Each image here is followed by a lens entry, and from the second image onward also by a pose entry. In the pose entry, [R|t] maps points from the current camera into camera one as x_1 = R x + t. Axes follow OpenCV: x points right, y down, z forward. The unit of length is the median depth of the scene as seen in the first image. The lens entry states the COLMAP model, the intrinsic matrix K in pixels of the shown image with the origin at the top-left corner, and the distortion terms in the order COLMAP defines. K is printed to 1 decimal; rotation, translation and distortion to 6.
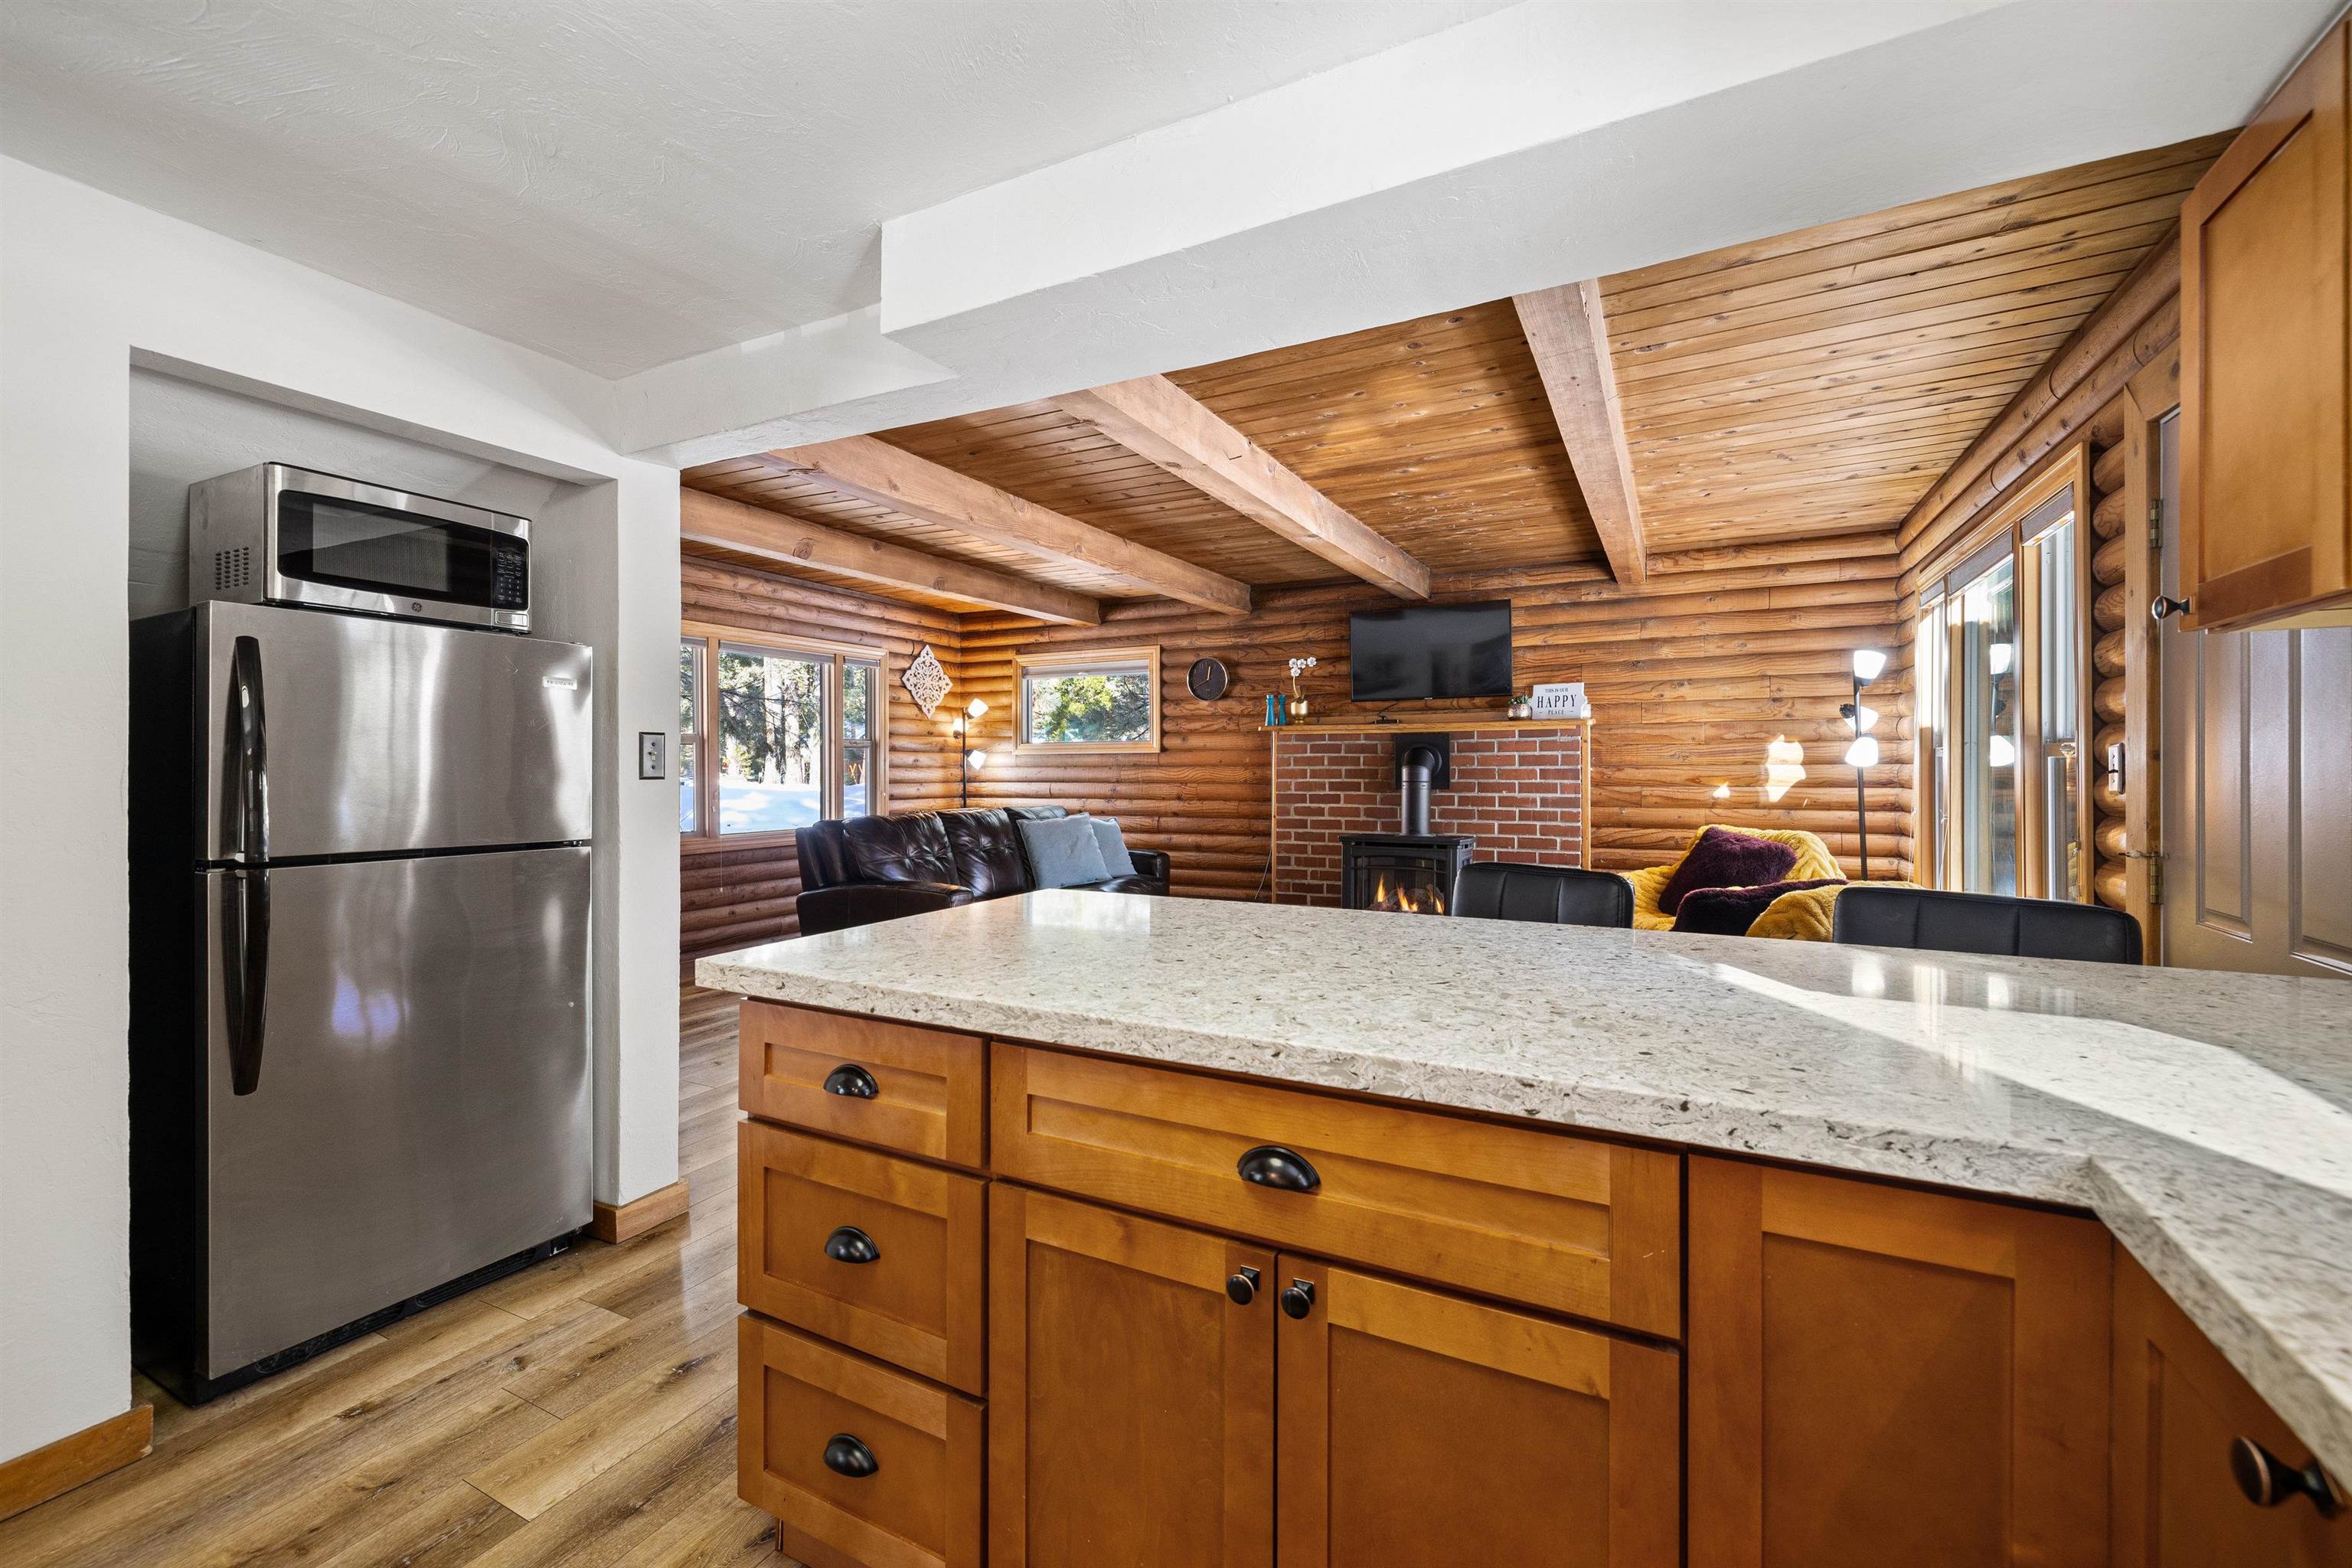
lens RADIAL K [[985.7, 0, 1167.2], [0, 985.7, 771.2], [0, 0, 1]] dist [0.001152, 0.000080]
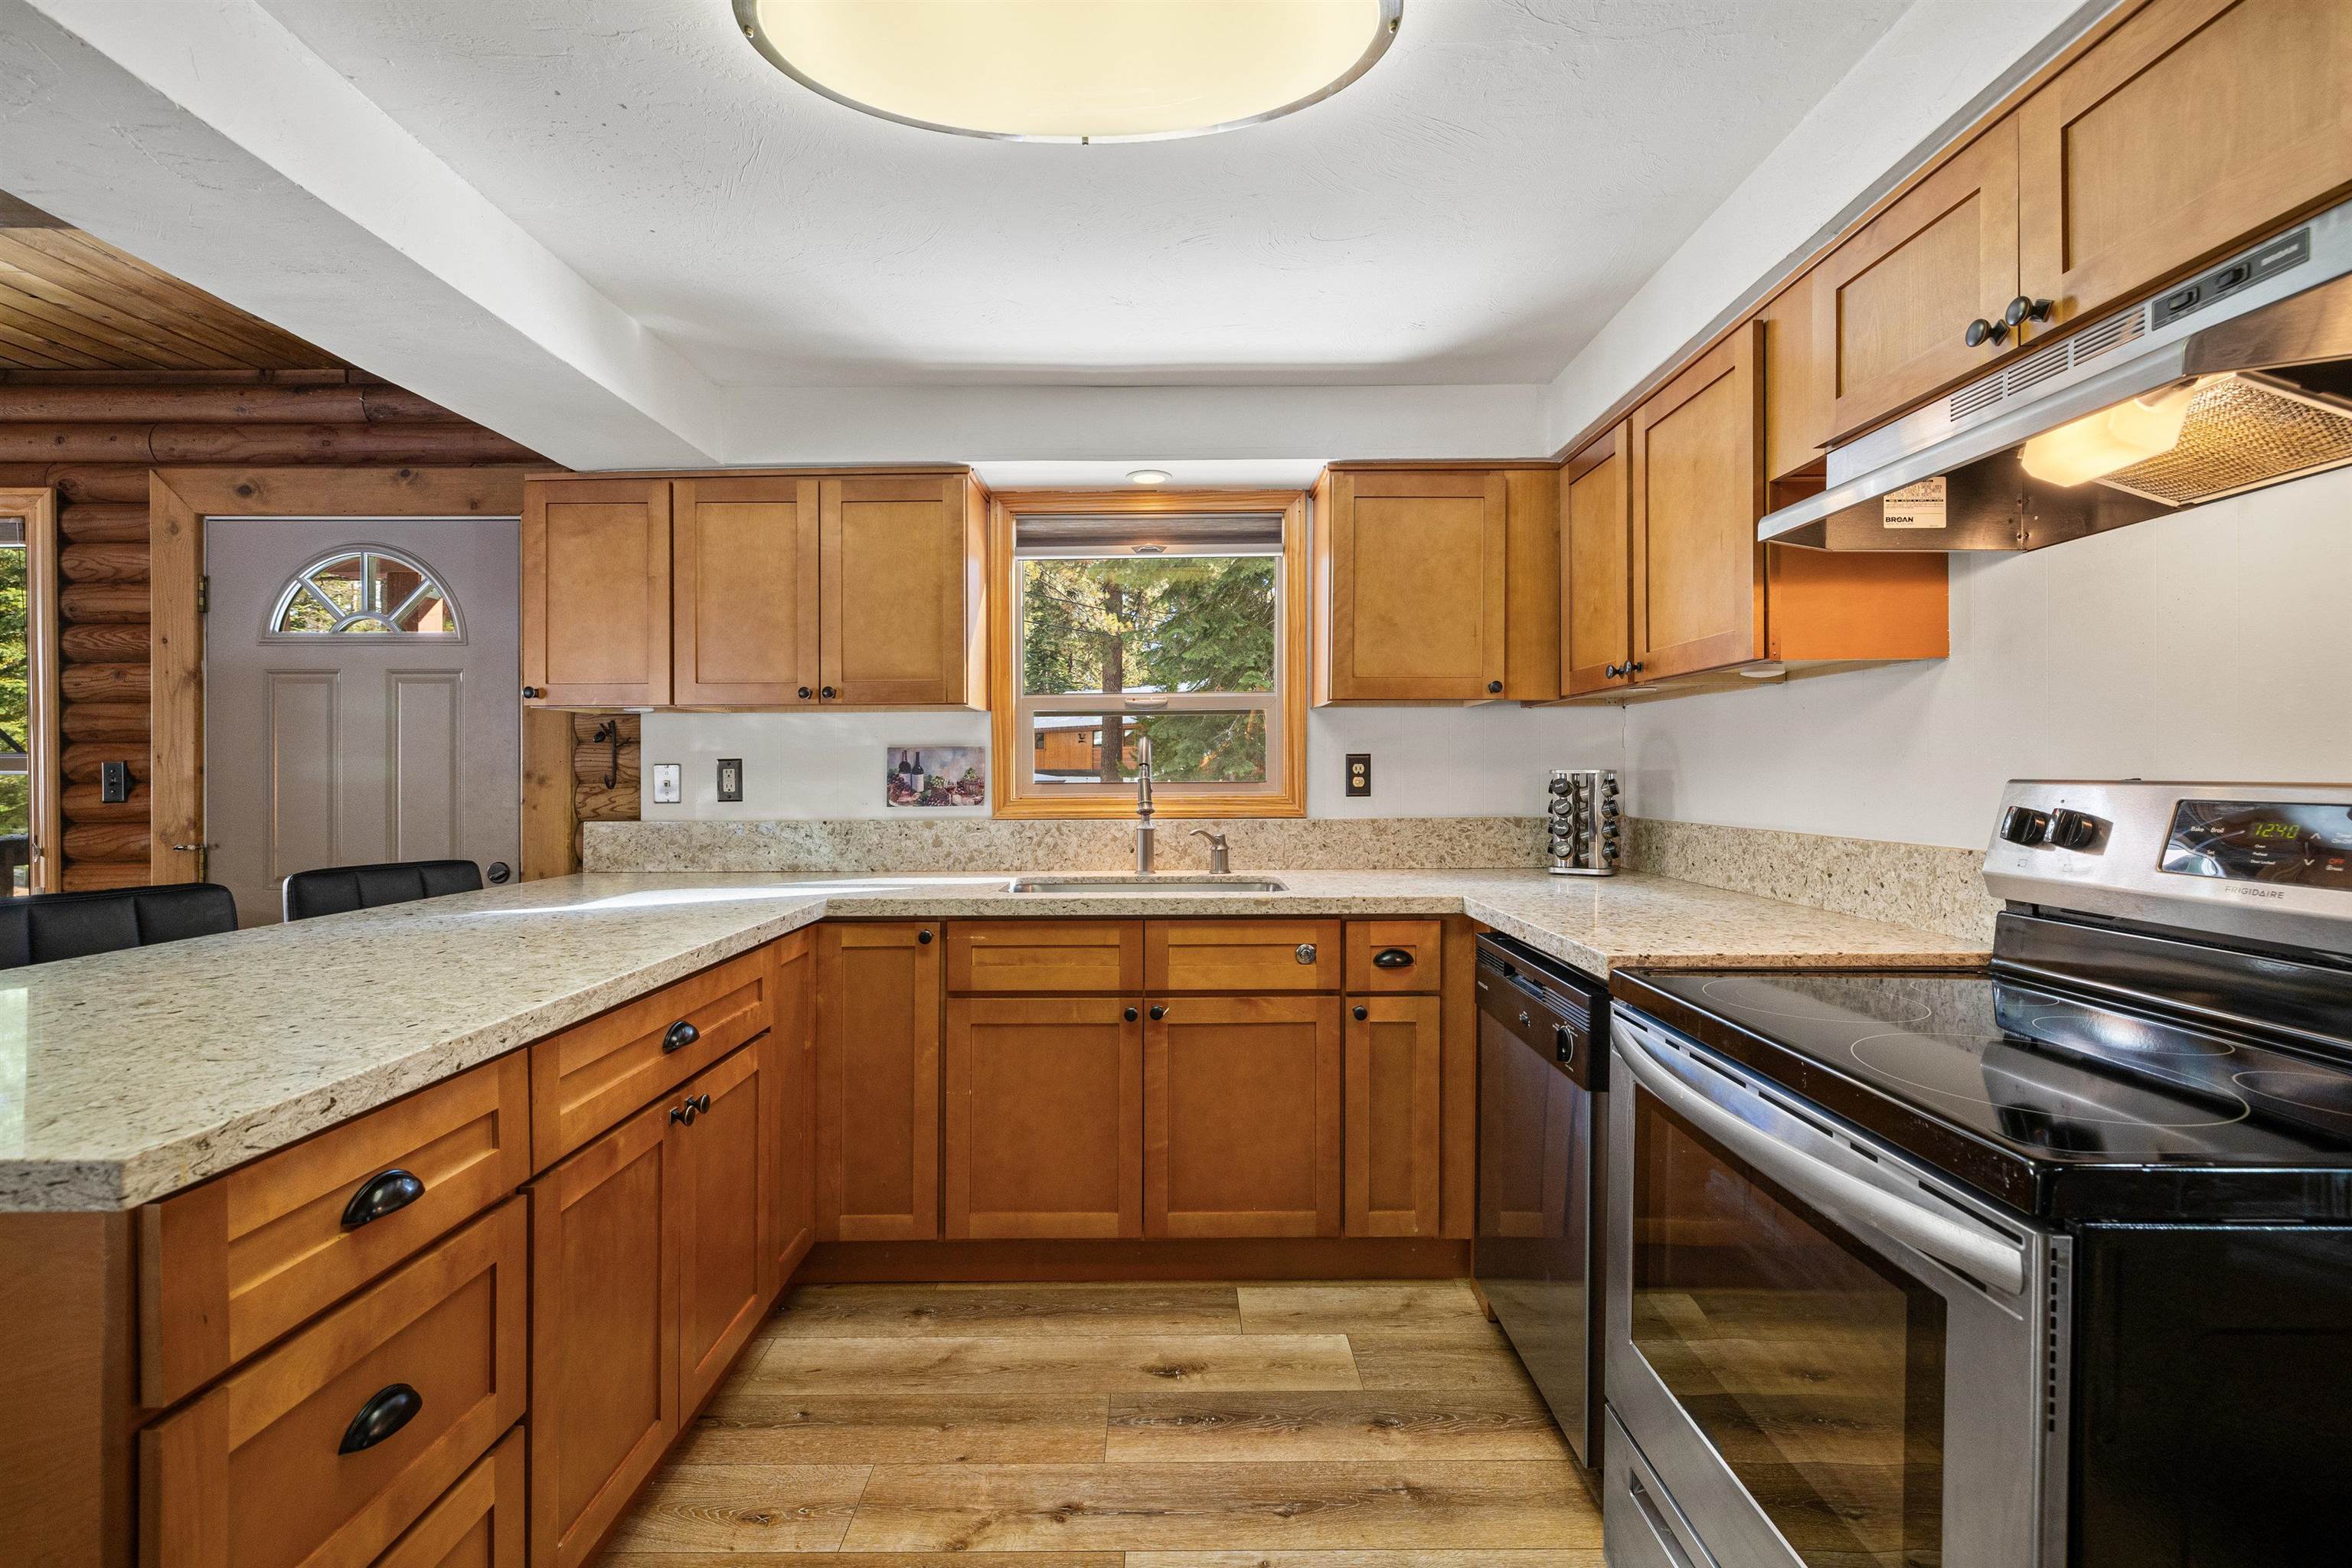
lens RADIAL K [[1002.0, 0, 1173.8], [0, 1002.0, 760.3], [0, 0, 1]] dist [-0.000815, -0.000104]
pose [[-0.475176, 0.016571, 0.879735, -0.272134], [0.011275, 0.999855, -0.012743, 0.000593], [-0.879818, 0.003864, -0.475294, 0.177980]]
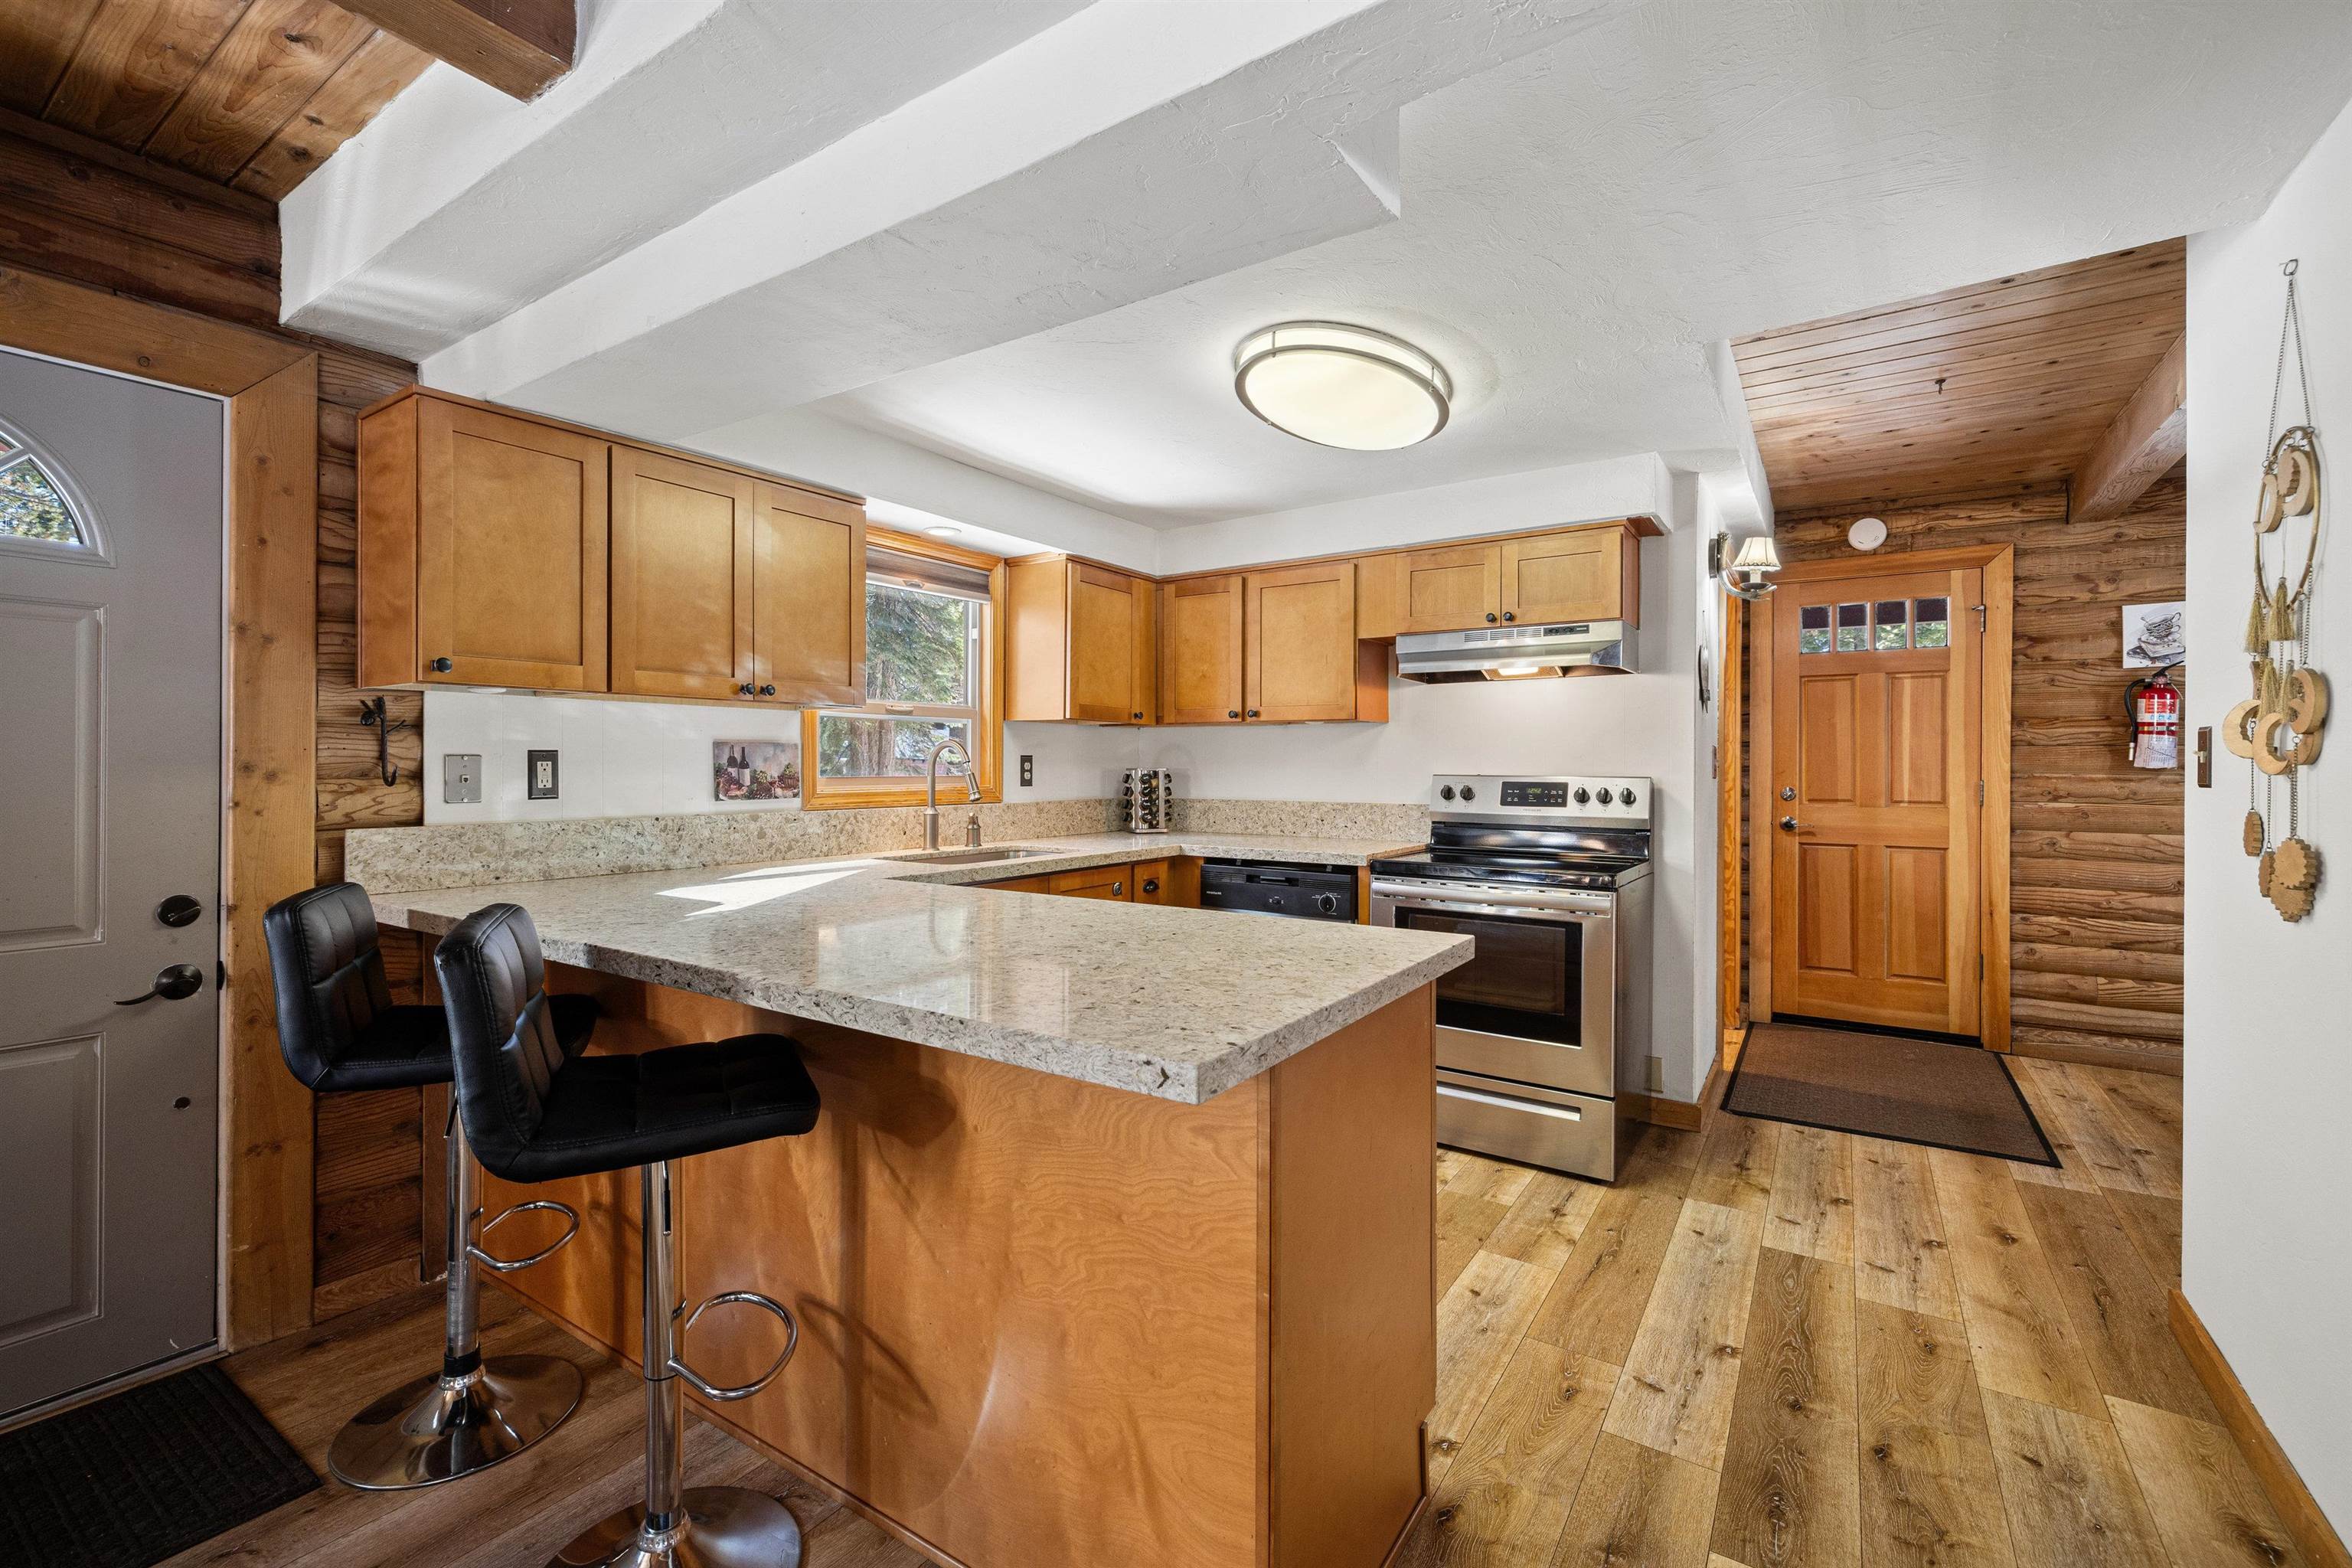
lens RADIAL K [[1015.3, 0, 1145.0], [0, 1015.3, 758.3], [0, 0, 1]] dist [0.002229, 0.000305]
pose [[-0.993684, -0.000418, 0.112215, -0.056426], [-0.000550, 0.999999, -0.001146, -0.004577], [-0.112214, -0.001200, -0.993683, 0.512064]]
